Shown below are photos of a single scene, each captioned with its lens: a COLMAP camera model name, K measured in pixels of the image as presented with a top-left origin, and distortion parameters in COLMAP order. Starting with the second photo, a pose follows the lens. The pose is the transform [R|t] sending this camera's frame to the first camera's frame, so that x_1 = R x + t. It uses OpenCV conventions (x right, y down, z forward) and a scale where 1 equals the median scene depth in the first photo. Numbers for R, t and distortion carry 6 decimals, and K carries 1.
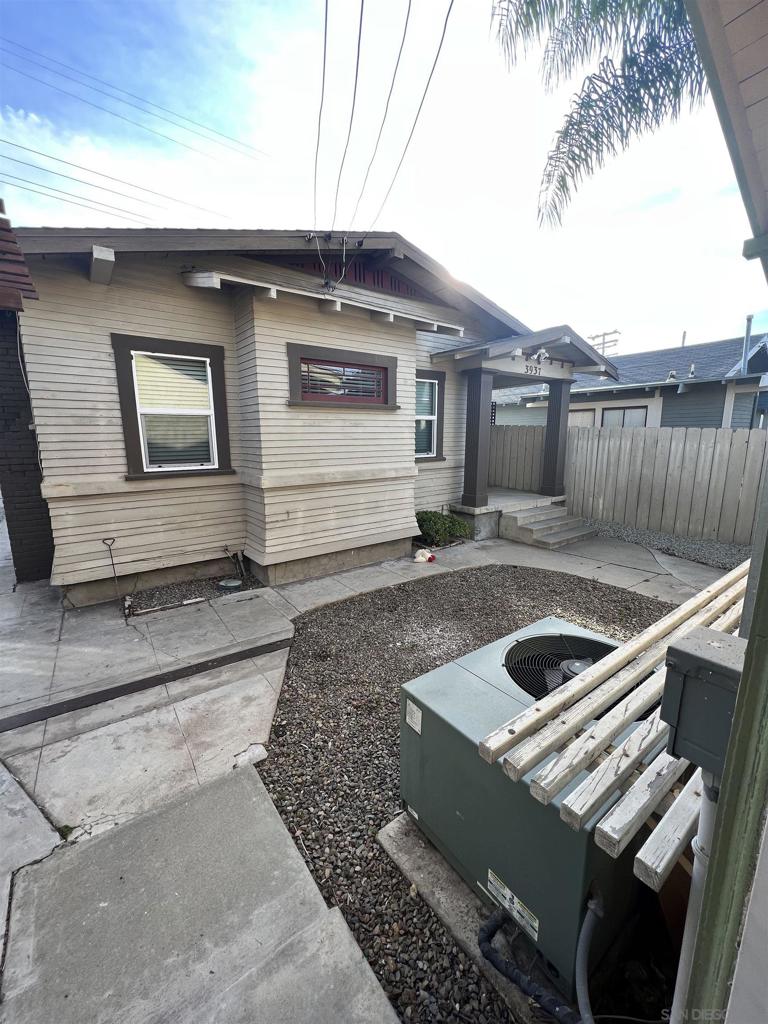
lens RADIAL K [[409.8, 0, 385.7], [0, 409.8, 511.7], [0, 0, 1]] dist [-0.001100, 0.000545]
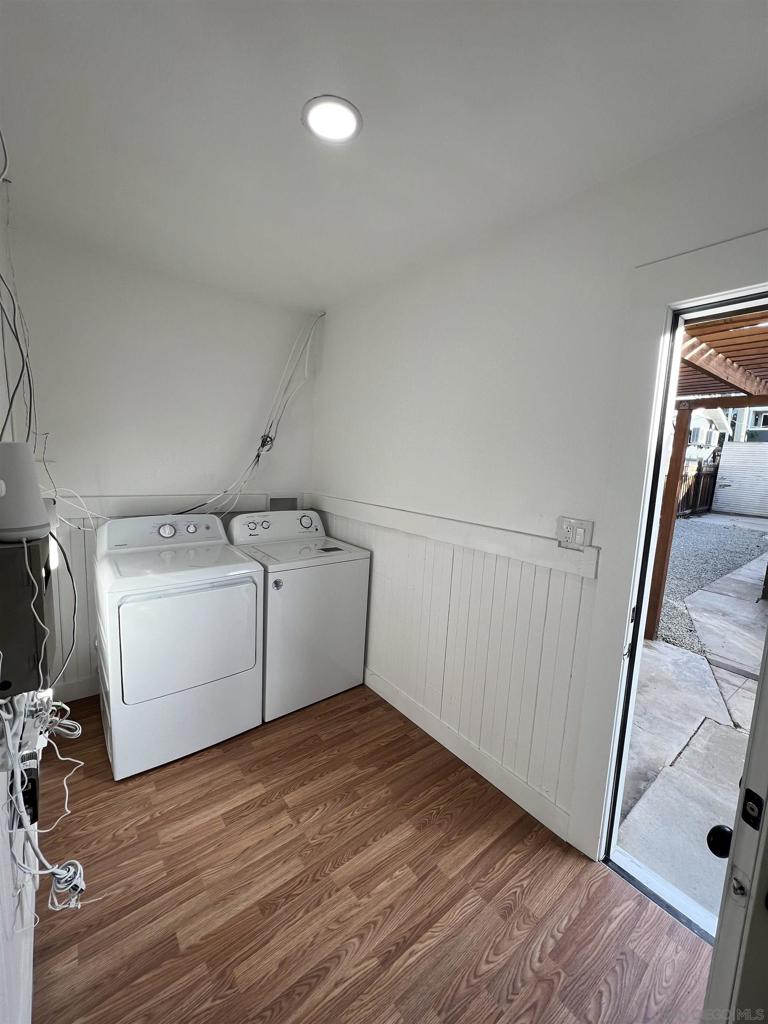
lens RADIAL K [[409.8, 0, 379.7], [0, 409.8, 510.7], [0, 0, 1]] dist [-0.001100, 0.000545]
pose [[0.030005, 0.141199, -0.989526, 0.316973], [-0.230699, 0.964222, 0.130592, 0.029422], [0.972563, 0.224364, 0.061506, -0.321904]]
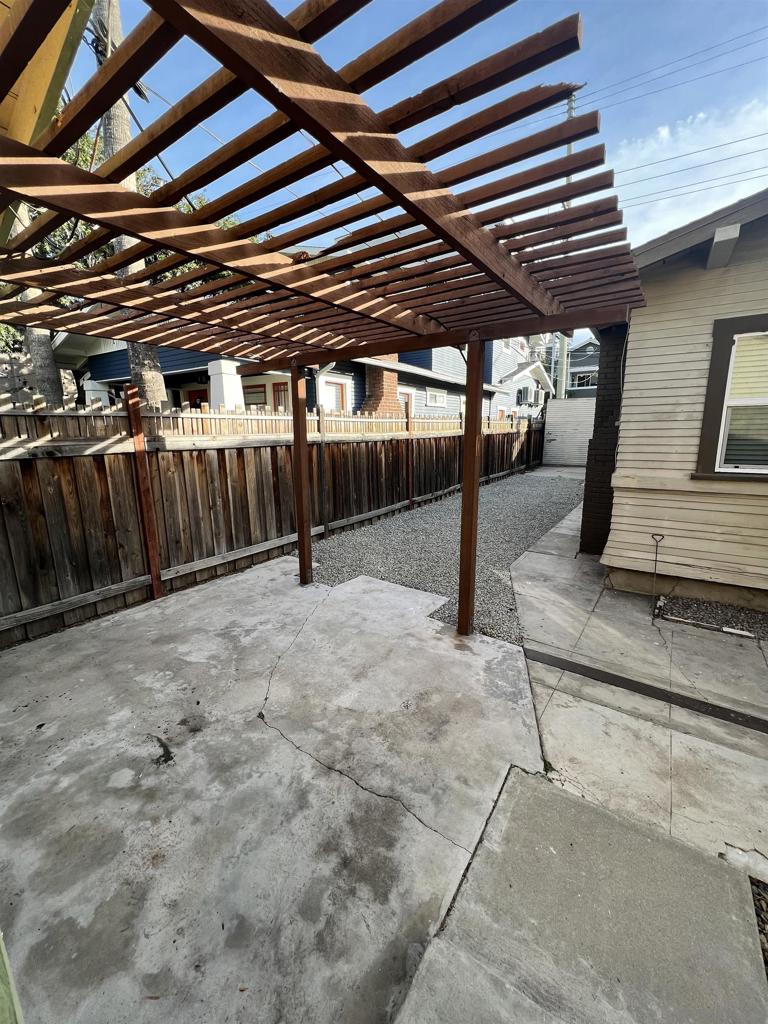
lens RADIAL K [[409.8, 0, 384.1], [0, 409.8, 510.7], [0, 0, 1]] dist [-0.001100, 0.000545]
pose [[0.331746, 0.181665, -0.925712, 0.014957], [-0.163754, 0.977476, 0.133139, -0.015336], [0.929048, 0.107420, 0.354021, 0.022828]]
